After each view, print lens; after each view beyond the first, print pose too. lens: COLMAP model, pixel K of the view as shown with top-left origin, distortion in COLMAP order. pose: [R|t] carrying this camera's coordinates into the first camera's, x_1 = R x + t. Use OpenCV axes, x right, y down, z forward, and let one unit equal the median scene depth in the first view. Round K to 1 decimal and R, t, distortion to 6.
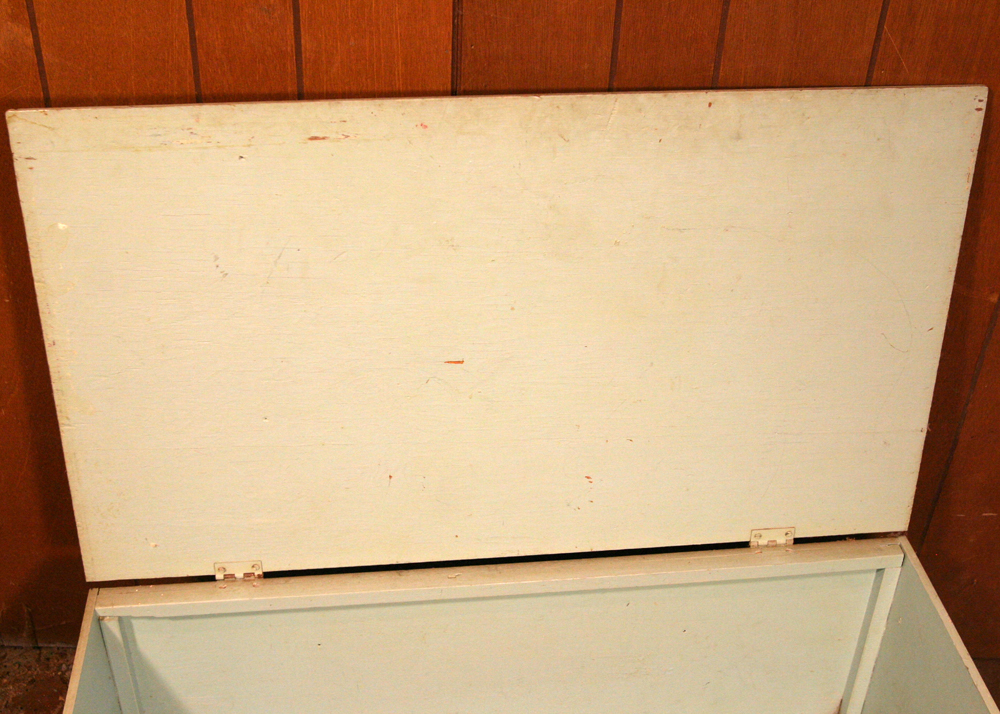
lens RADIAL K [[1261.6, 0, 500.0], [0, 1261.6, 357.0], [0, 0, 1]] dist [-0.034068, 0.014558]
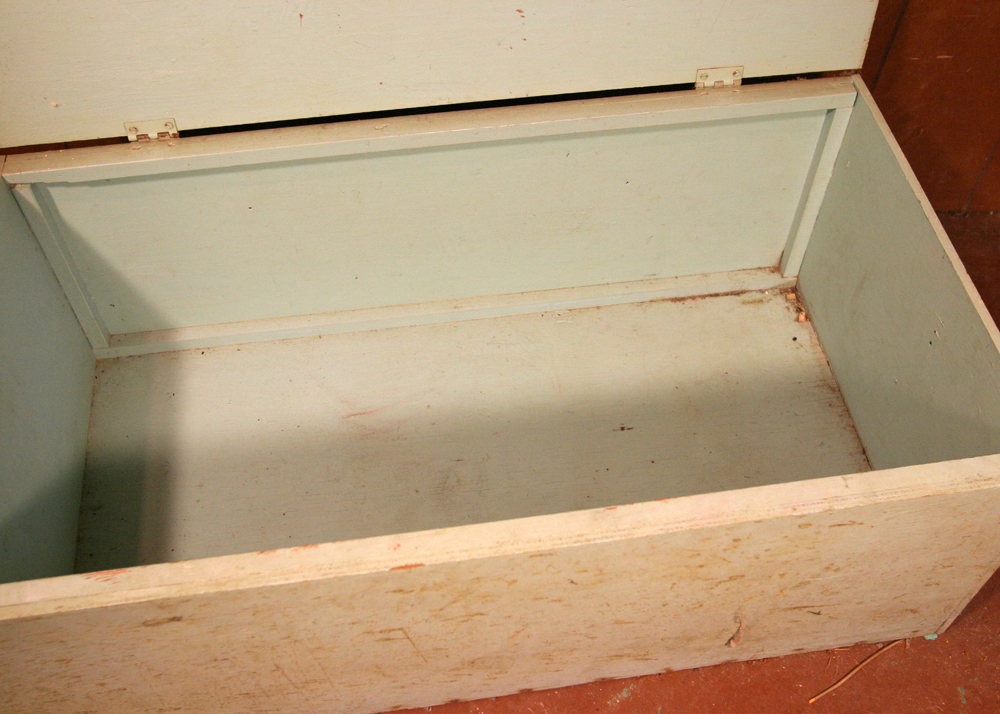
lens RADIAL K [[1080.2, 0, 500.0], [0, 1080.2, 357.0], [0, 0, 1]] dist [-0.044314, 0.014320]
pose [[0.999276, -0.037188, 0.008085, 0.038092], [0.032752, 0.948543, 0.314951, 0.083167], [-0.019381, -0.314458, 0.949074, 0.173856]]
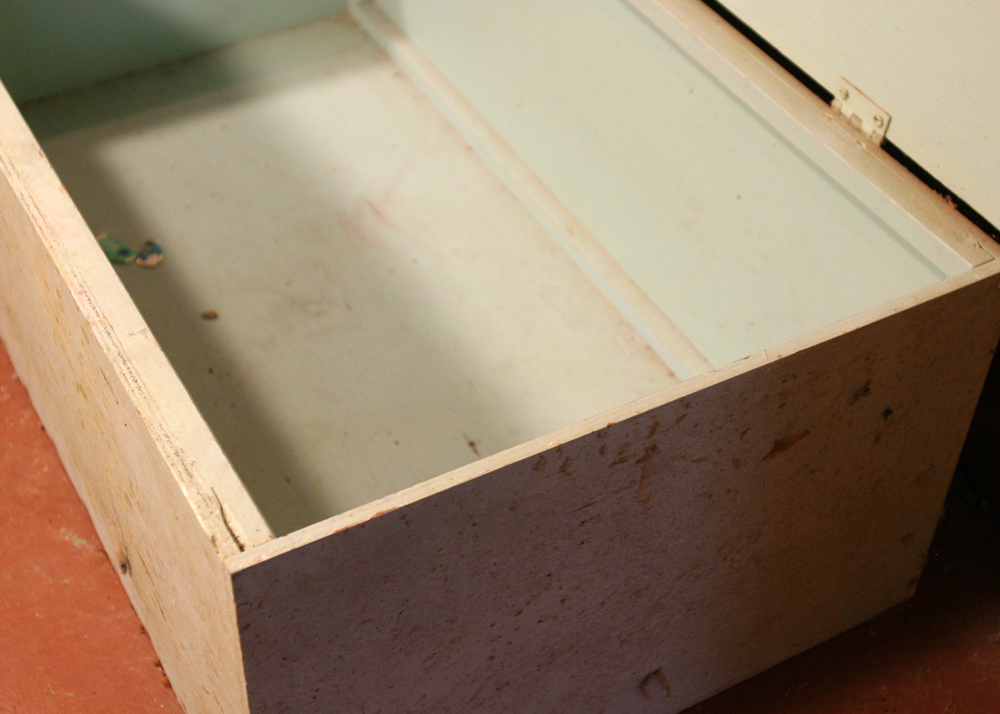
lens RADIAL K [[1674.8, 0, 500.0], [0, 1674.8, 357.0], [0, 0, 1]] dist [-0.006746, -0.010751]
pose [[0.379278, 0.612598, -0.693449, 0.763770], [-0.529078, 0.758423, 0.380620, 0.022549], [0.759095, 0.222527, 0.611765, 0.425932]]
